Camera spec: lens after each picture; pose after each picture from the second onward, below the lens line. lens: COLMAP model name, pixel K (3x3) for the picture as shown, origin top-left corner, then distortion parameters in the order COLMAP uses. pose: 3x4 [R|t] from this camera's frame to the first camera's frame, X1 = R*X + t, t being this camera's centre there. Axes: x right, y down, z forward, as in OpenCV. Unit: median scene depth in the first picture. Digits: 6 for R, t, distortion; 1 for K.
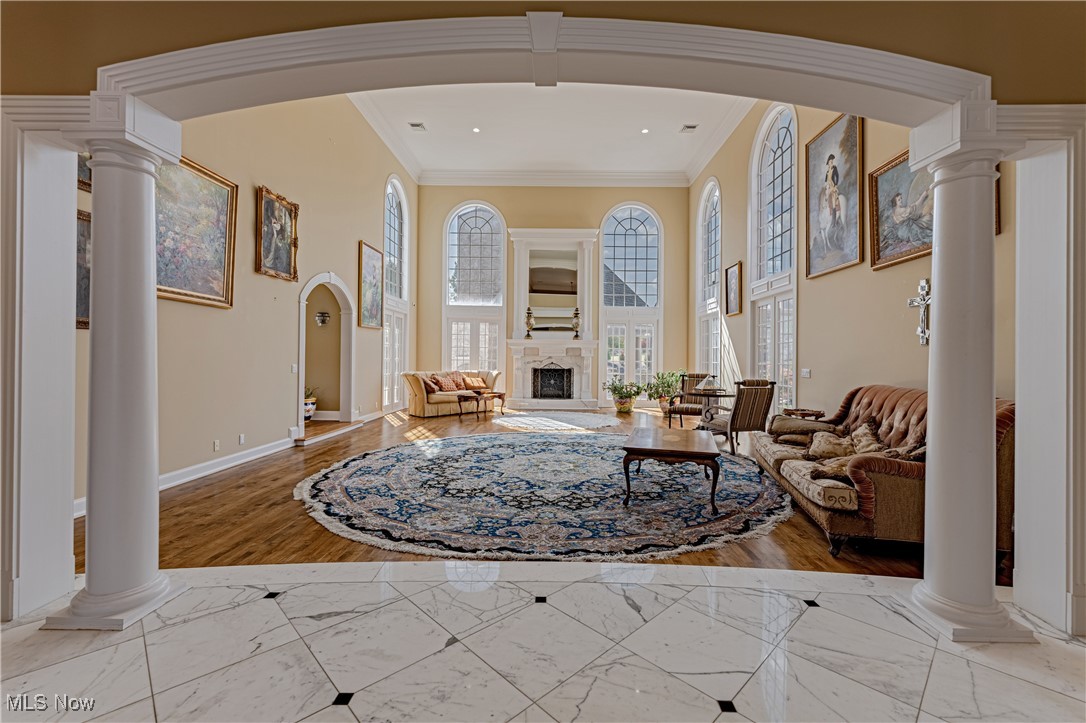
lens RADIAL K [[440.7, 0, 547.2], [0, 440.7, 358.9], [0, 0, 1]] dist [0.000095, 0.000227]
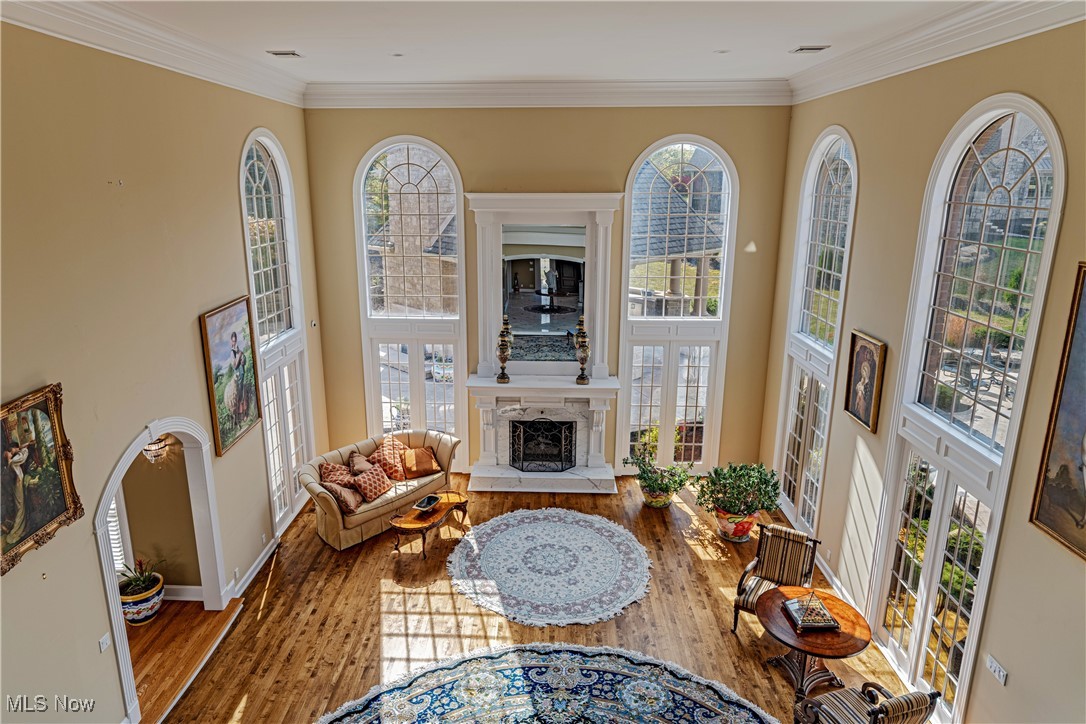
lens RADIAL K [[634.7, 0, 512.7], [0, 634.7, 341.1], [0, 0, 1]] dist [-0.000403, 0.000961]
pose [[0.999379, -0.004712, -0.034909, 0.001645], [0.012963, 0.970664, 0.240091, -0.361639], [0.032753, -0.240395, 0.970122, 0.186708]]
